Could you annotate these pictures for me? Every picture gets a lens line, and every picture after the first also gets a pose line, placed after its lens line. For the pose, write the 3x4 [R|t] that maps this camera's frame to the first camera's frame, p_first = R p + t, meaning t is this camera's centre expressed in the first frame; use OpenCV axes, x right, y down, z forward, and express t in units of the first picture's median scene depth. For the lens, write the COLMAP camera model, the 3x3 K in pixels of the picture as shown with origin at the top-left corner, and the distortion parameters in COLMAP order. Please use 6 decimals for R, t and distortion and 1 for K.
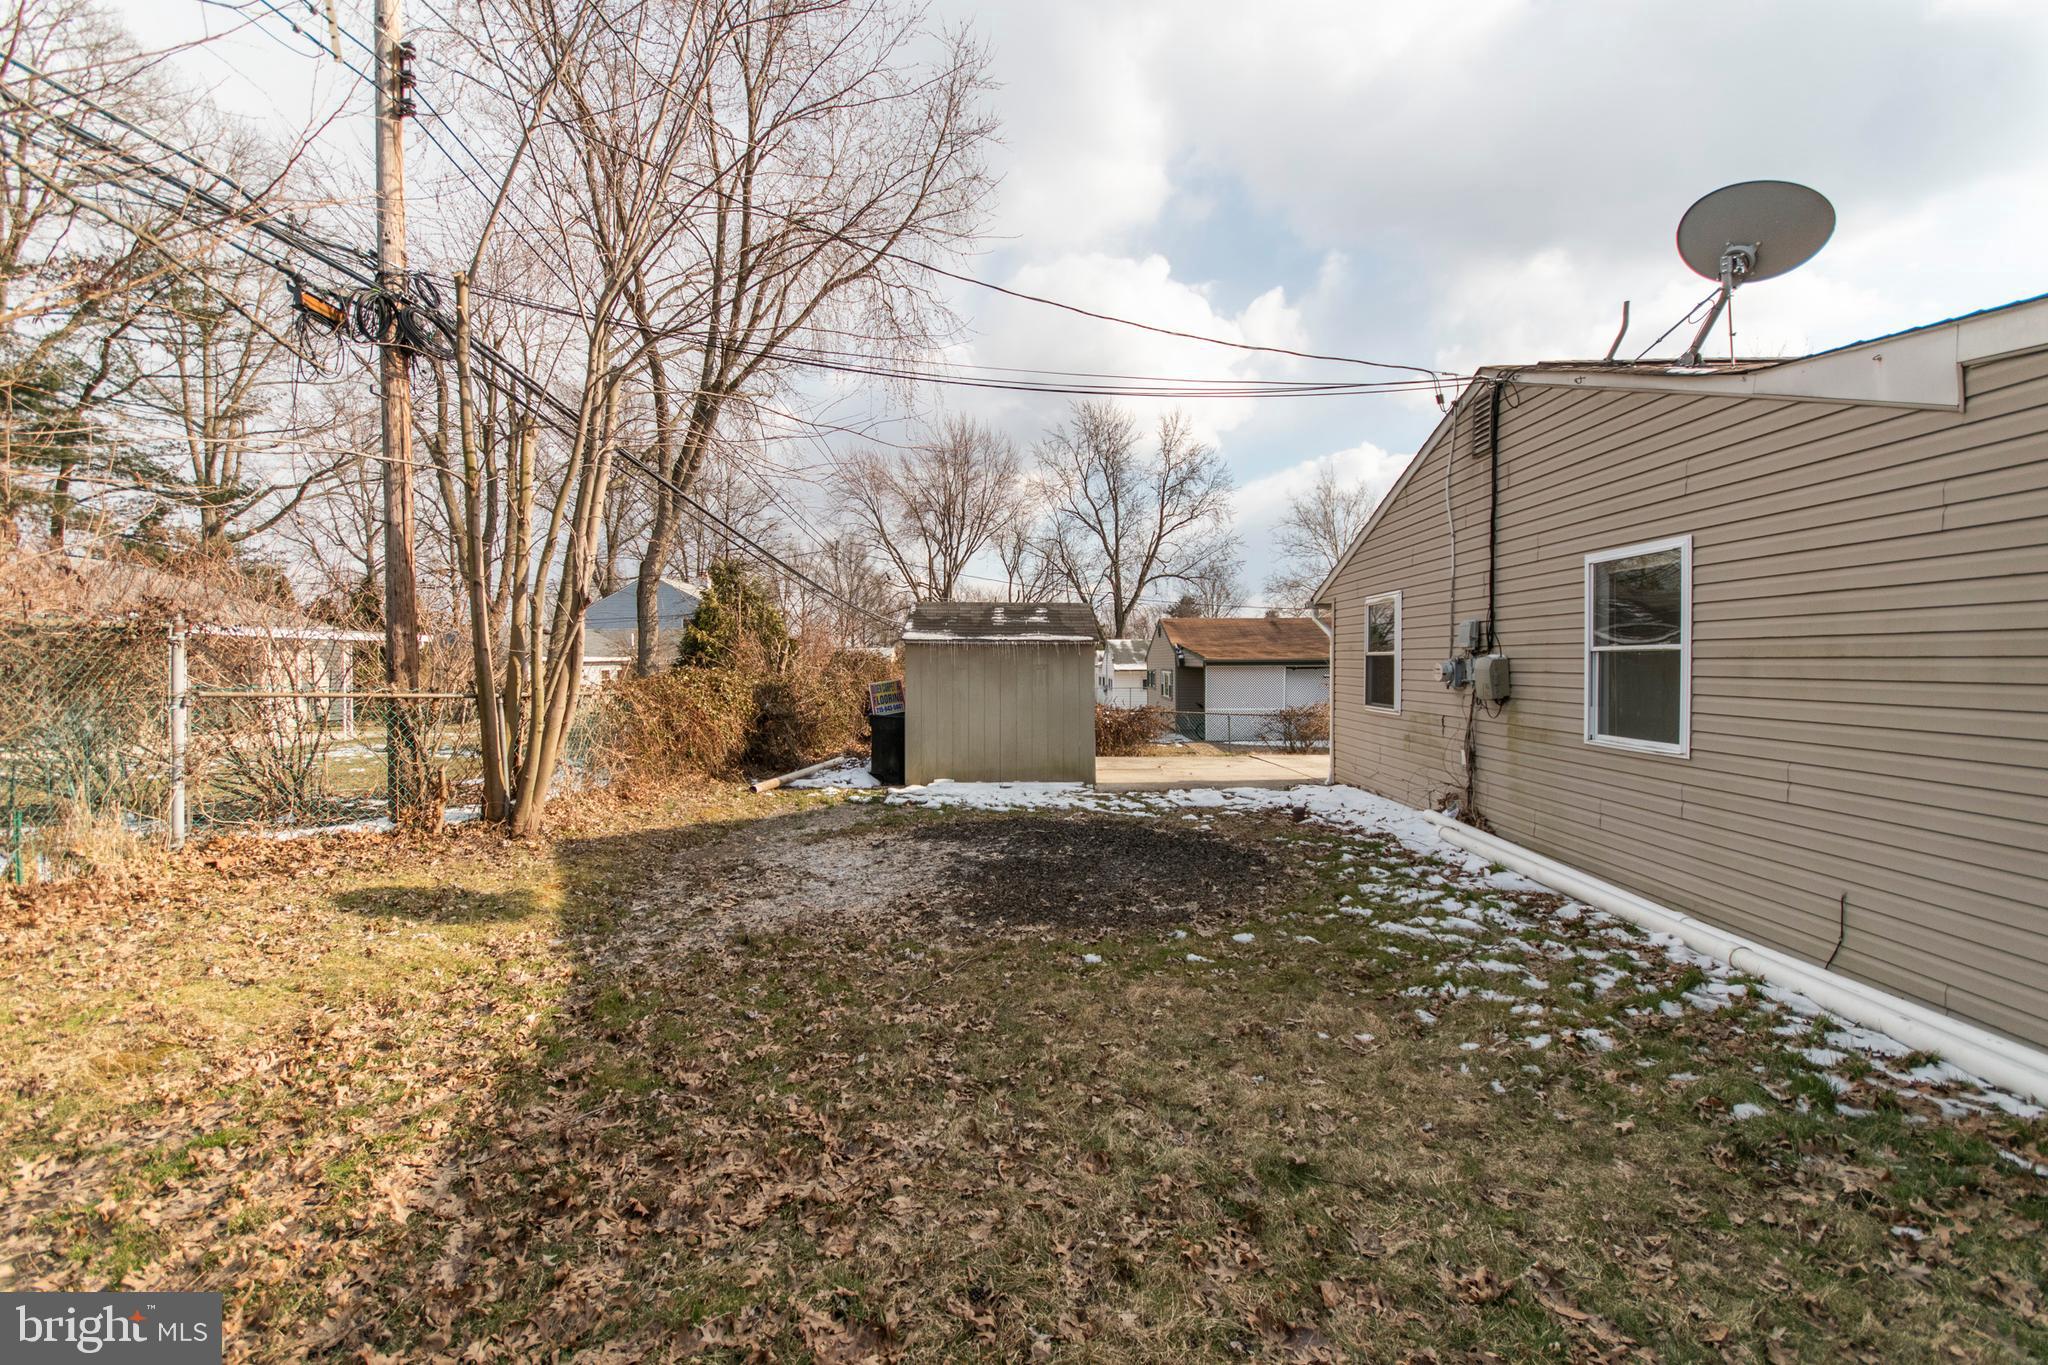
lens RADIAL K [[903.0, 0, 1014.2], [0, 903.0, 682.6], [0, 0, 1]] dist [0.006335, -0.002343]
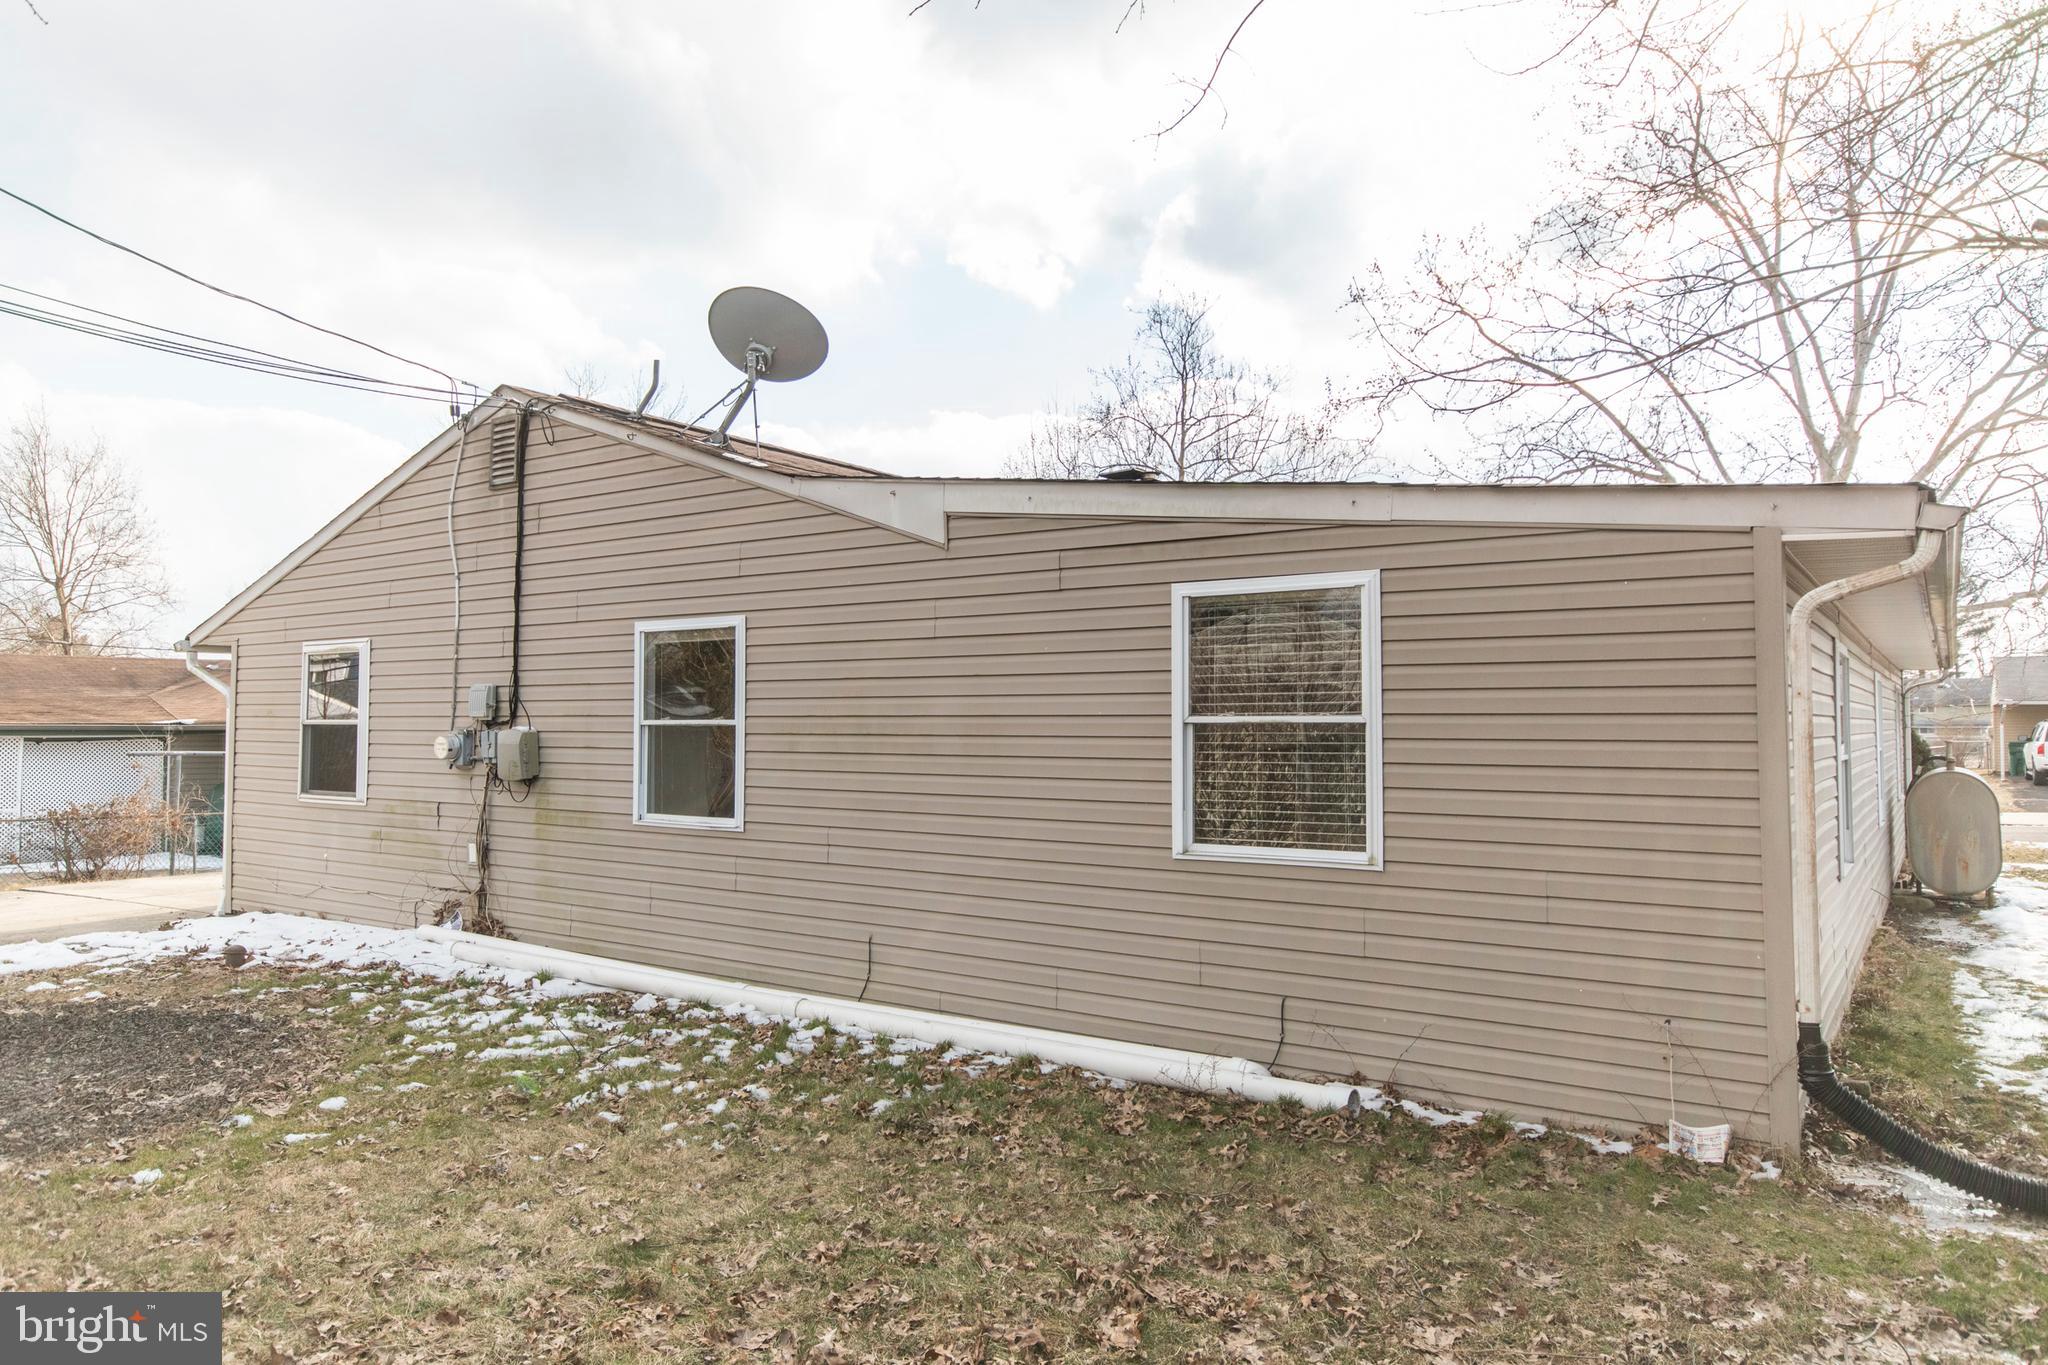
lens RADIAL K [[1312.8, 0, 1026.7], [0, 1312.8, 675.3], [0, 0, 1]] dist [0.003287, -0.004556]
pose [[0.542557, 0.040392, 0.839047, -0.341493], [0.013574, 0.998291, -0.056836, -0.003827], [-0.839909, 0.042226, 0.541082, -0.087411]]
